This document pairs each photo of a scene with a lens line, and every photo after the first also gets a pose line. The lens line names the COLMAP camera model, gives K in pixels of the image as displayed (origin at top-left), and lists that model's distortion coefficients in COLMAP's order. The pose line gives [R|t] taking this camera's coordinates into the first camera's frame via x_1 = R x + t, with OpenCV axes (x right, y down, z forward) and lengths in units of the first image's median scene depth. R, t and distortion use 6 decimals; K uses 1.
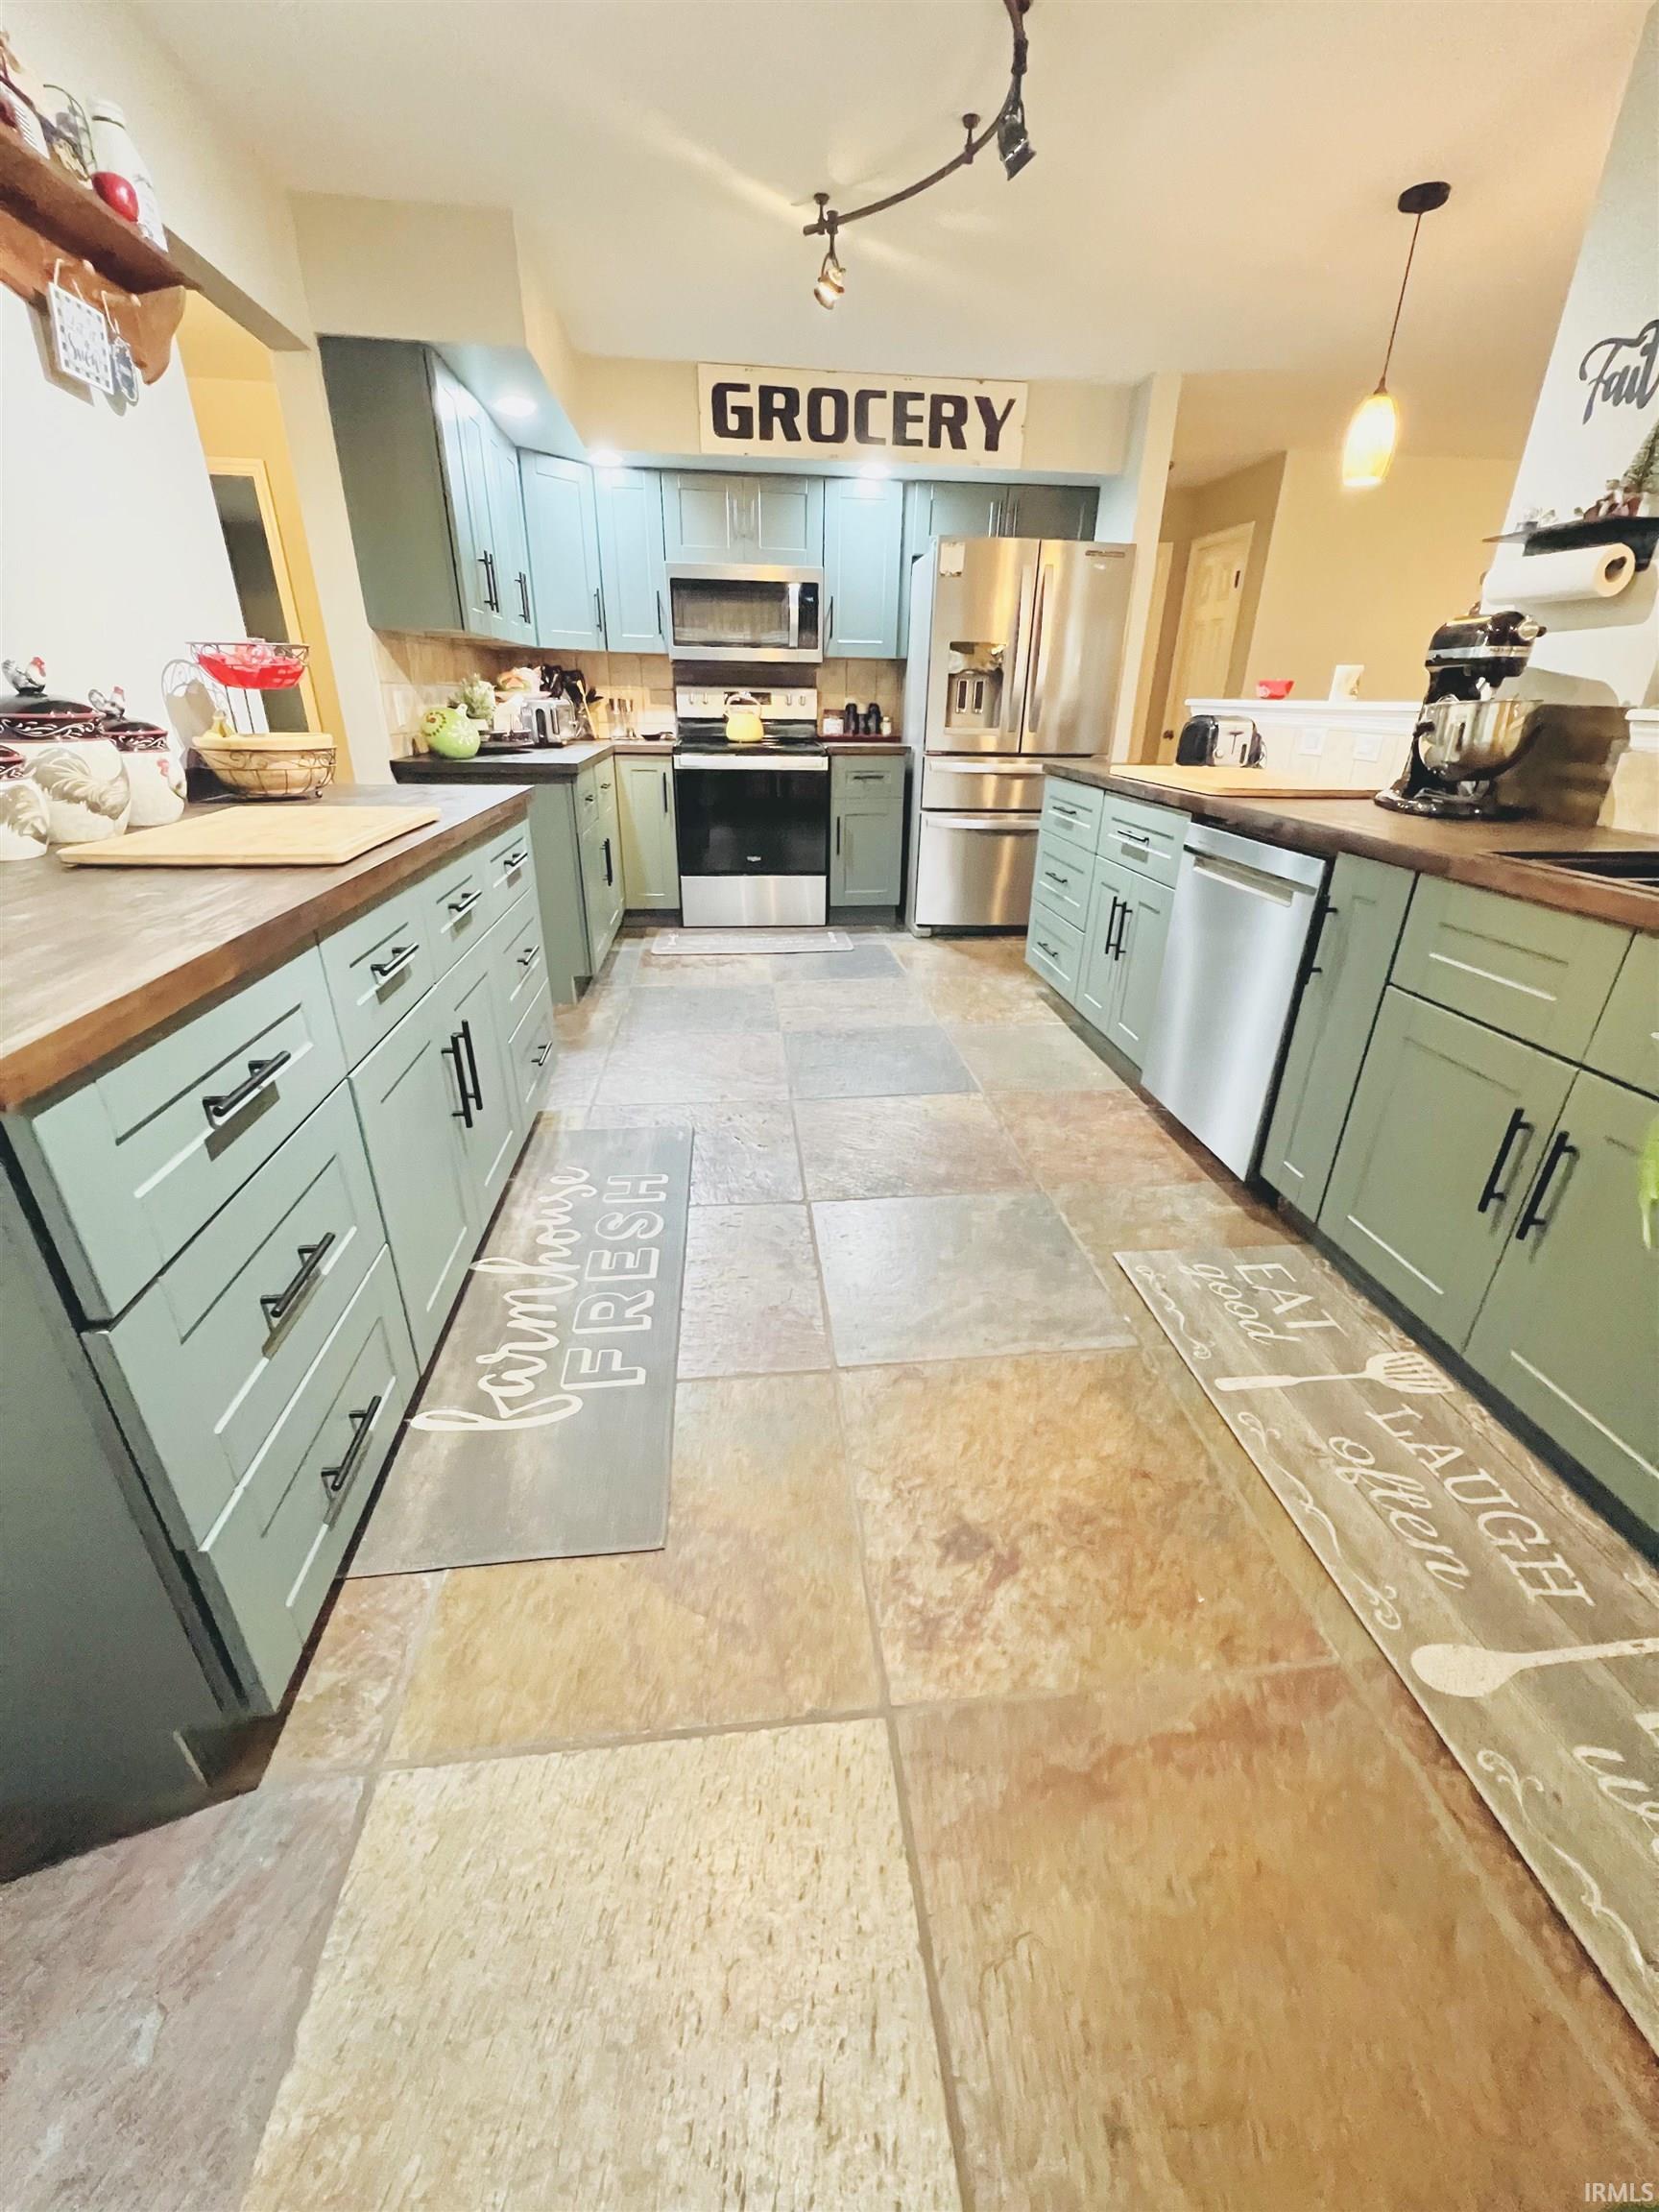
lens RADIAL K [[881.5, 0, 841.0], [0, 881.5, 1097.5], [0, 0, 1]] dist [0.000324, 0.000174]
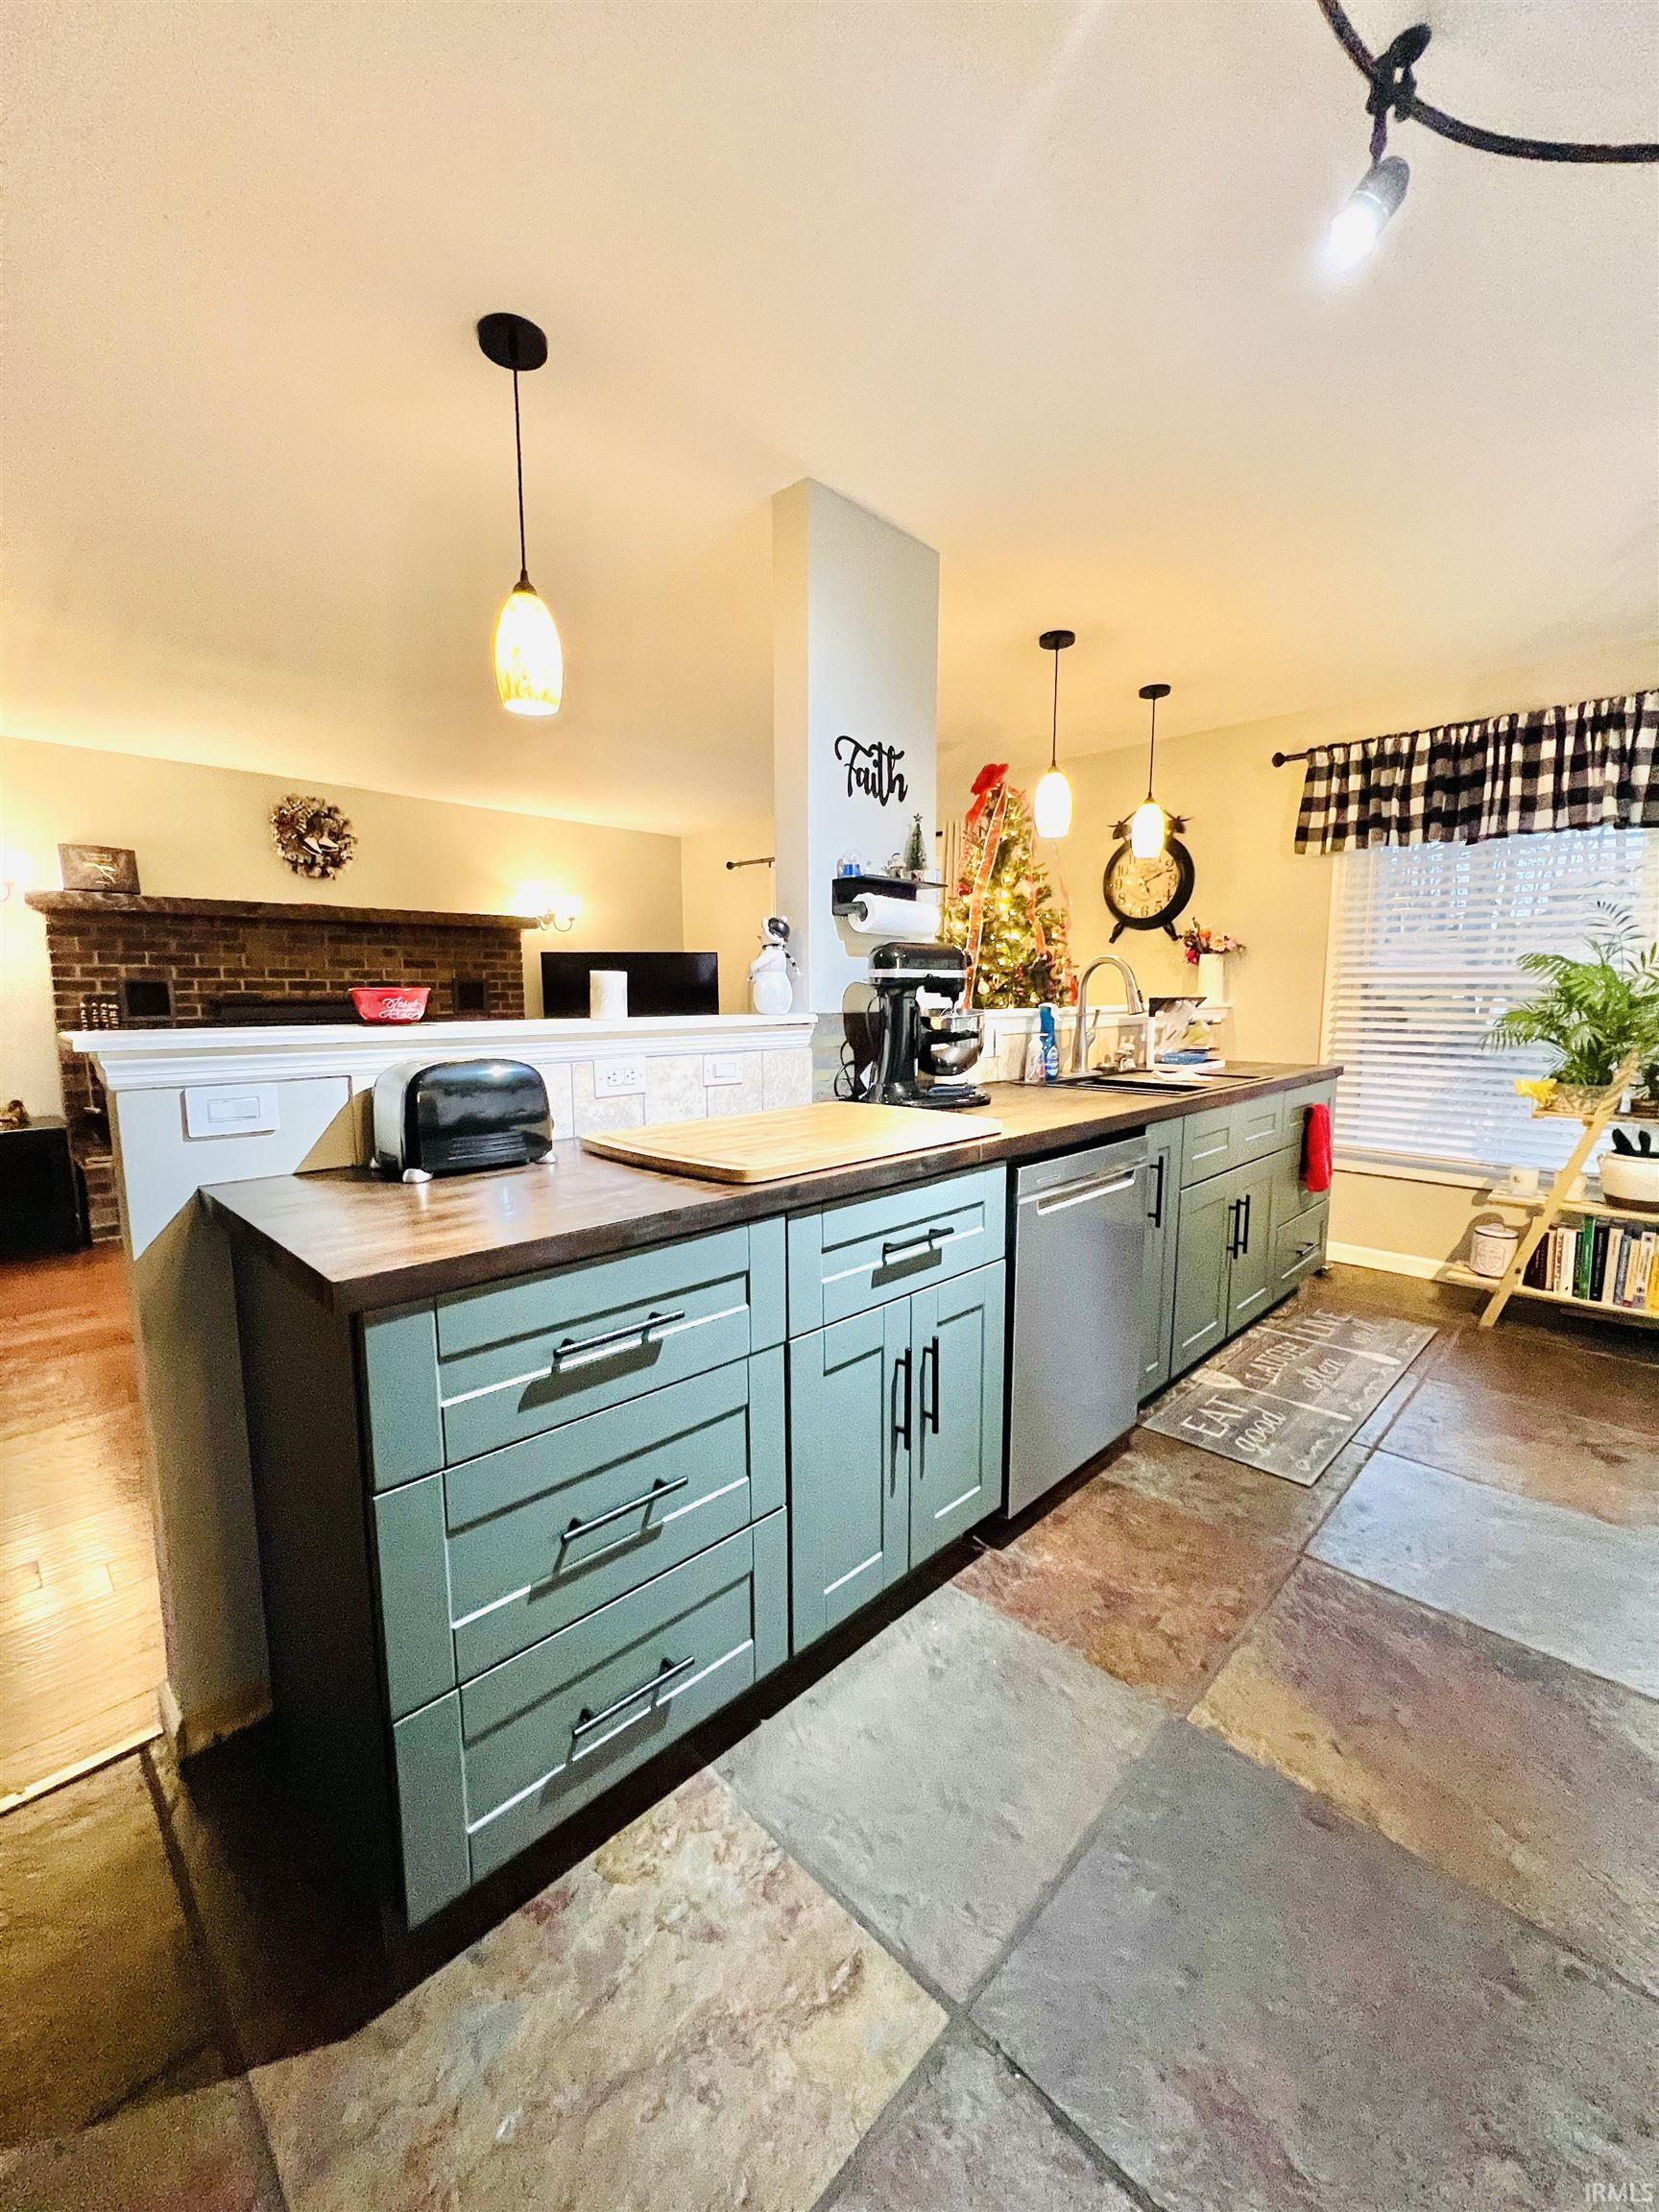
lens RADIAL K [[881.5, 0, 840.1], [0, 881.5, 1106.8], [0, 0, 1]] dist [0.000324, 0.000174]
pose [[-0.629802, -0.116626, 0.767951, -0.055369], [0.316755, 0.864163, 0.391010, -0.439009], [-0.709236, 0.489511, -0.507309, 0.915785]]
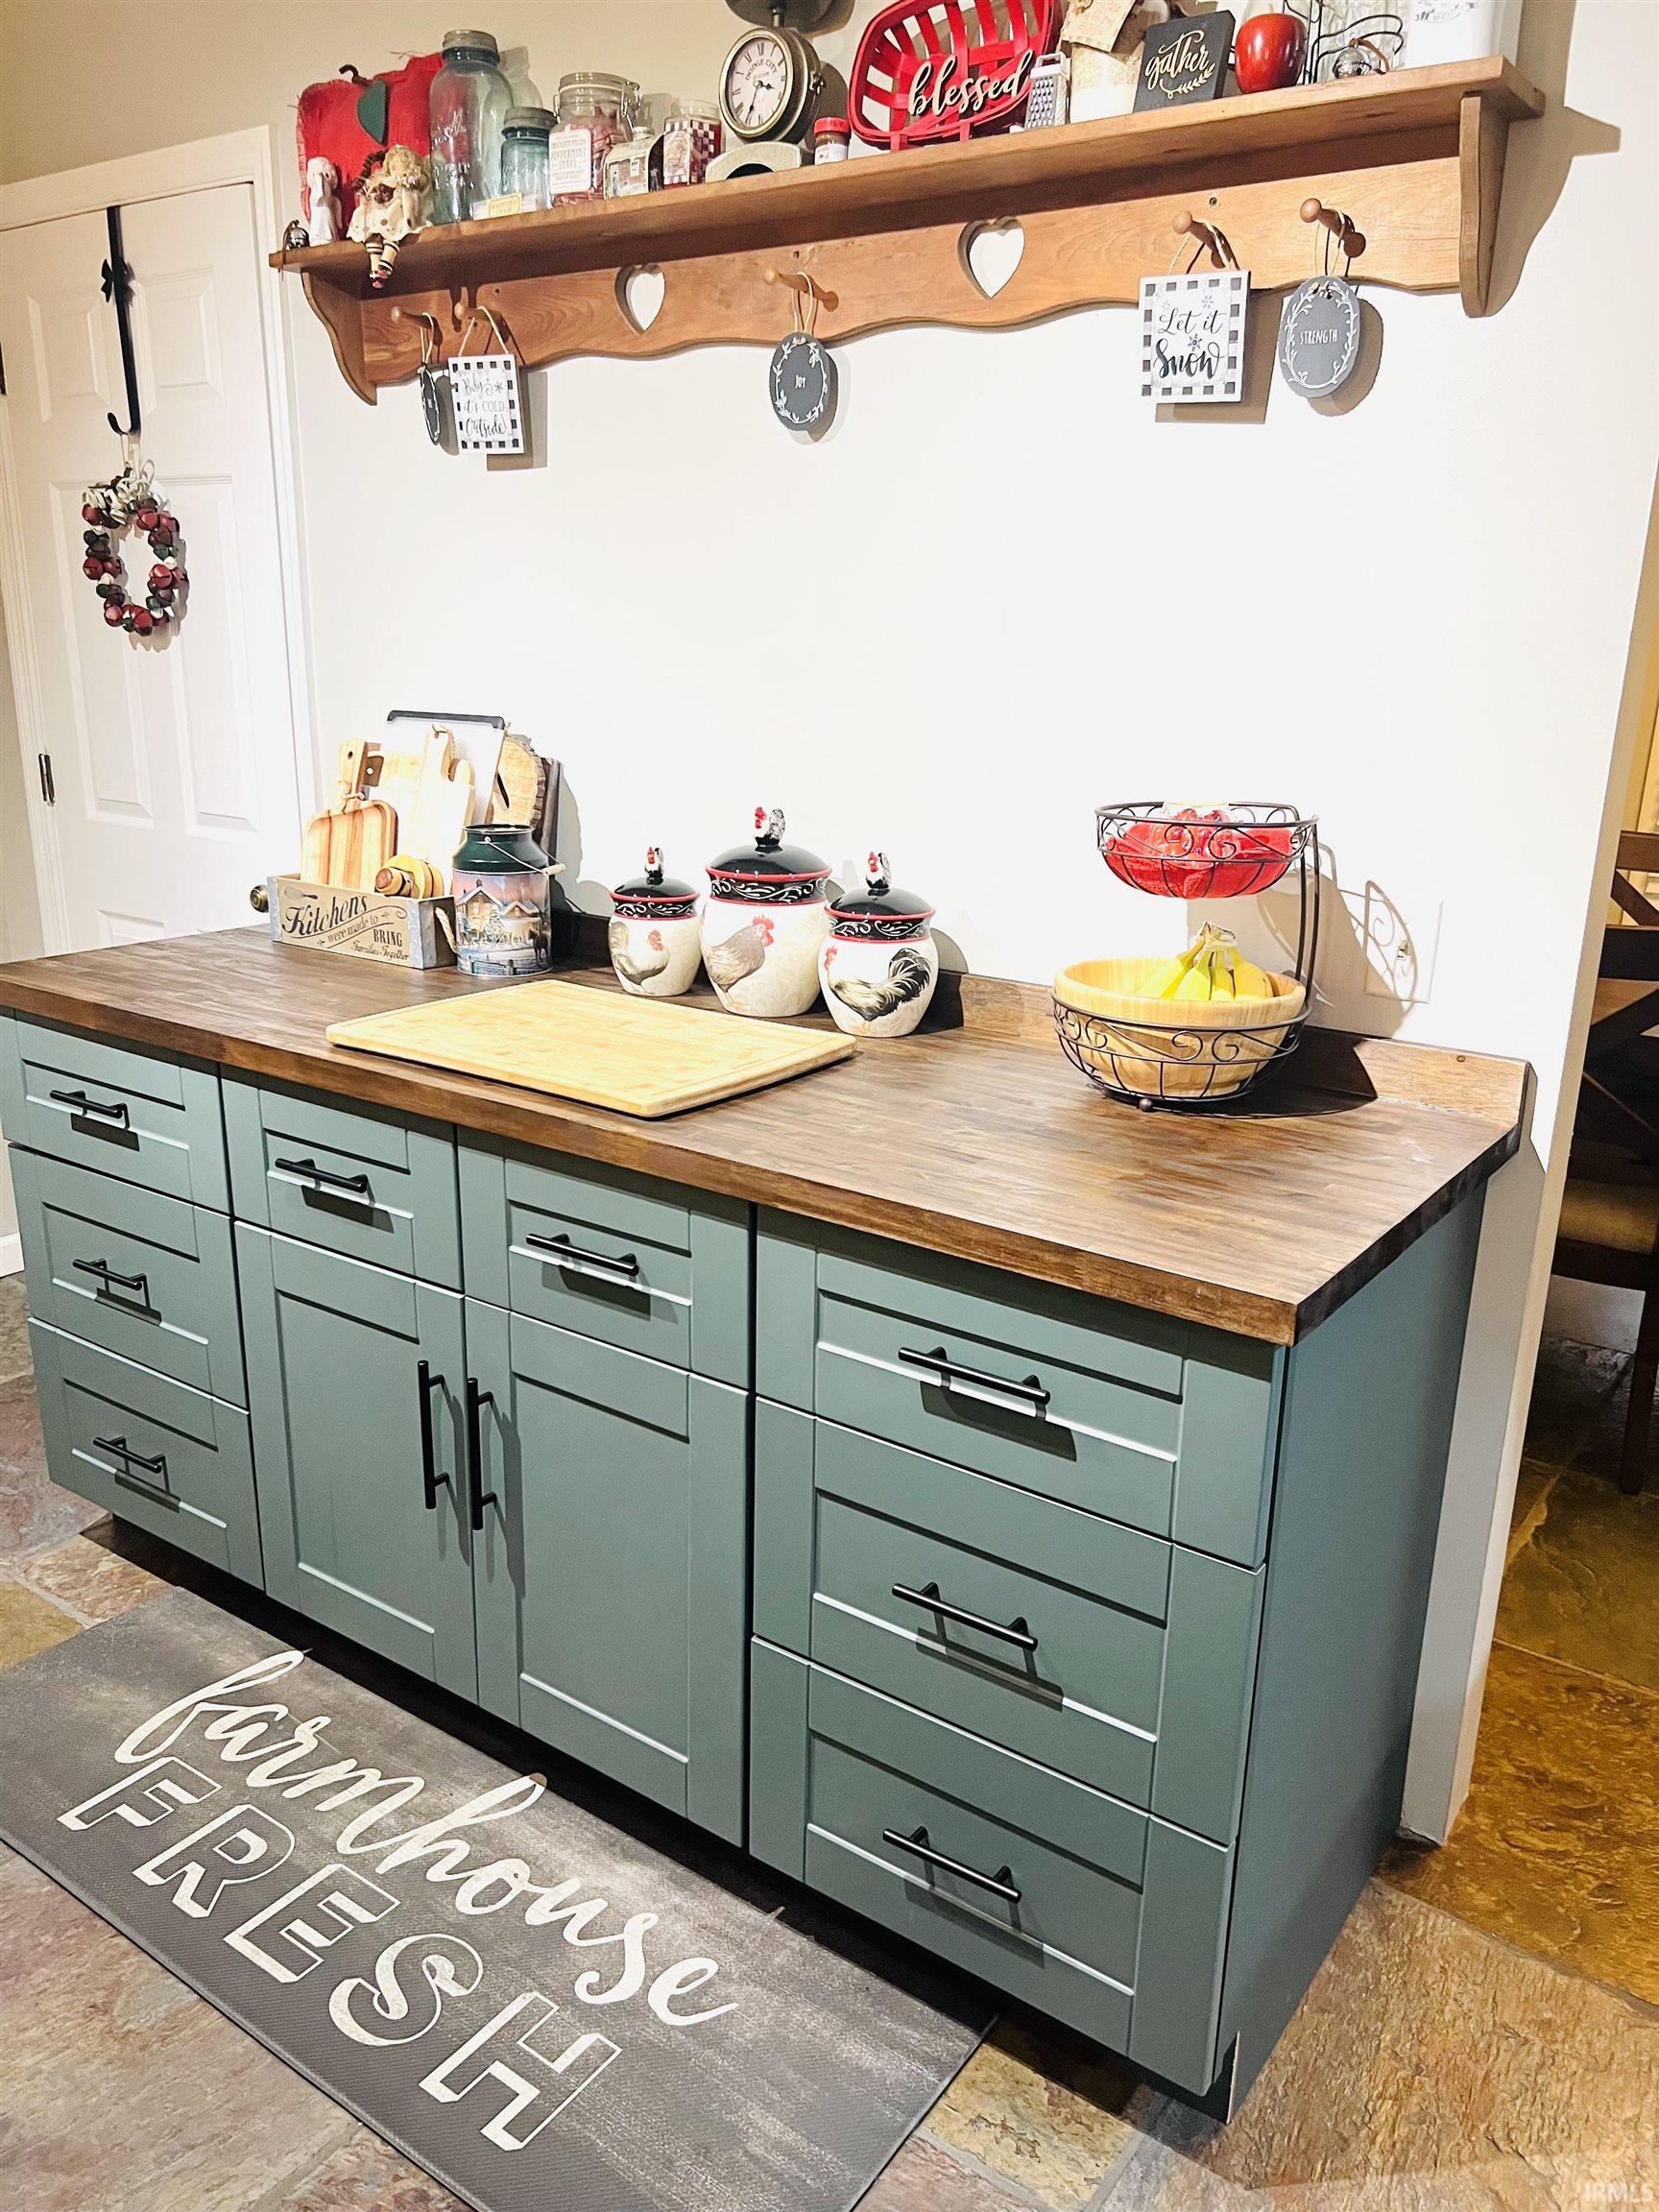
lens RADIAL K [[1652.8, 0, 828.6], [0, 1652.8, 1136.6], [0, 0, 1]] dist [0.038255, -0.039632]
pose [[-0.672635, 0.180820, -0.717542, 0.079993], [-0.343371, 0.782694, 0.519120, -0.386584], [0.655483, 0.595562, -0.464379, 0.697461]]
